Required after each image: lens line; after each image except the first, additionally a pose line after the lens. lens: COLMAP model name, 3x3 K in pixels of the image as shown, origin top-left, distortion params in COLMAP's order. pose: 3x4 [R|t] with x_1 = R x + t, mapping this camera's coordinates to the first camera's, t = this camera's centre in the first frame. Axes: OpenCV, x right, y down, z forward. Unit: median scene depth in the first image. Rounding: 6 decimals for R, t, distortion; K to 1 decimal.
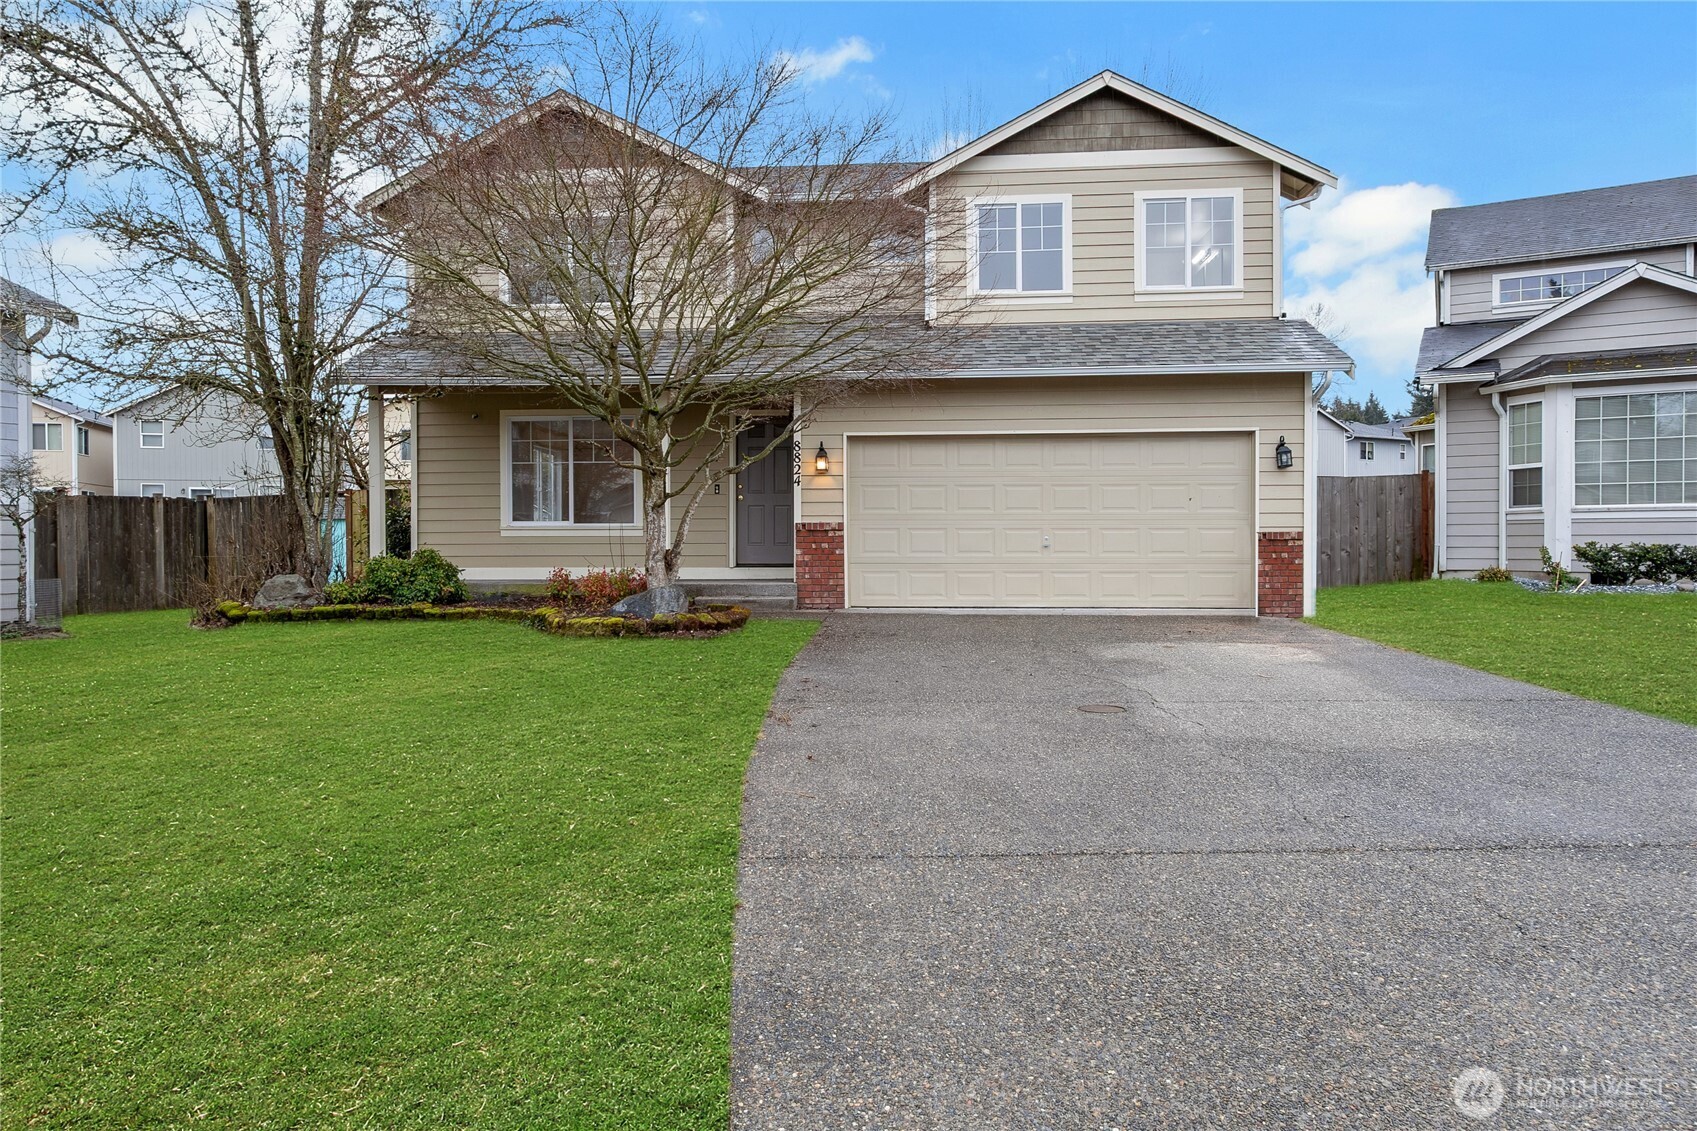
lens RADIAL K [[1090.6, 0, 853.7], [0, 1090.6, 565.1], [0, 0, 1]] dist [0.006445, -0.003413]
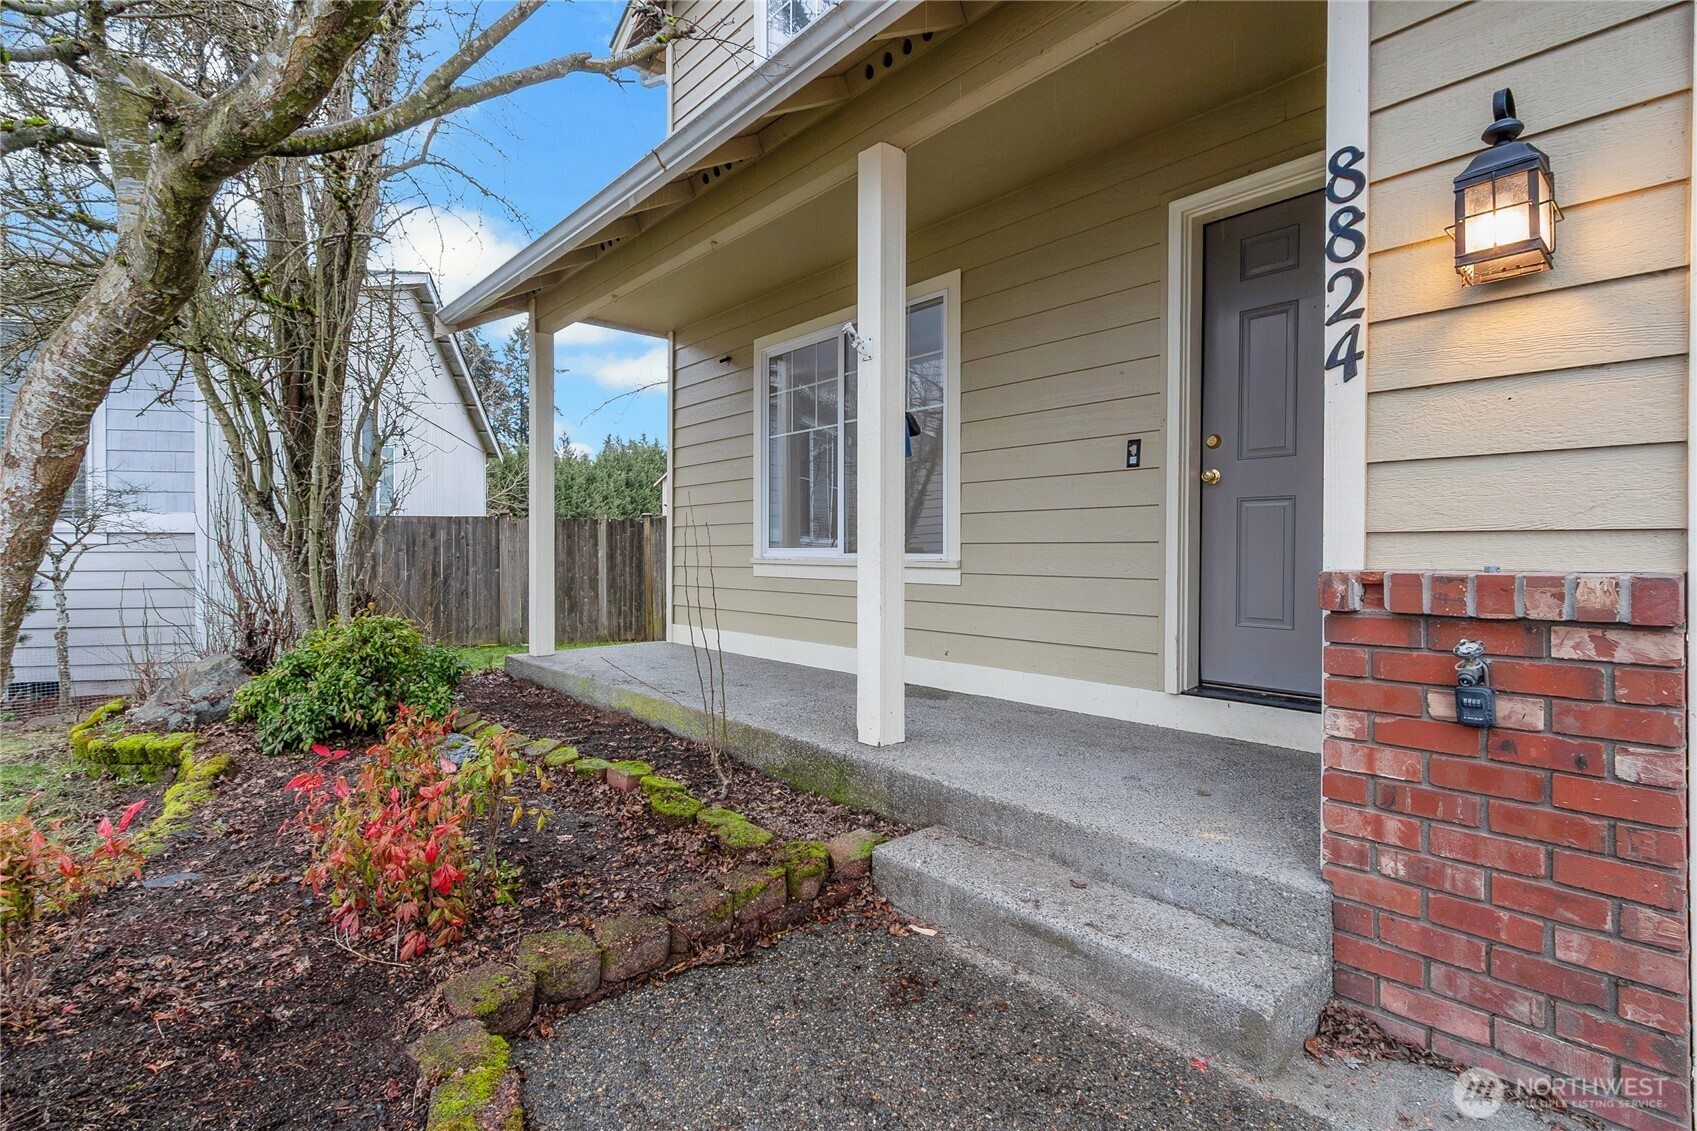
lens RADIAL K [[813.3, 0, 832.8], [0, 813.3, 558.0], [0, 0, 1]] dist [0.000553, 0.001698]
pose [[0.694466, 0.010065, -0.719455, -0.010266], [-0.014486, 0.999895, 0.000006, -0.039599], [0.719380, 0.010418, 0.694539, 0.832952]]
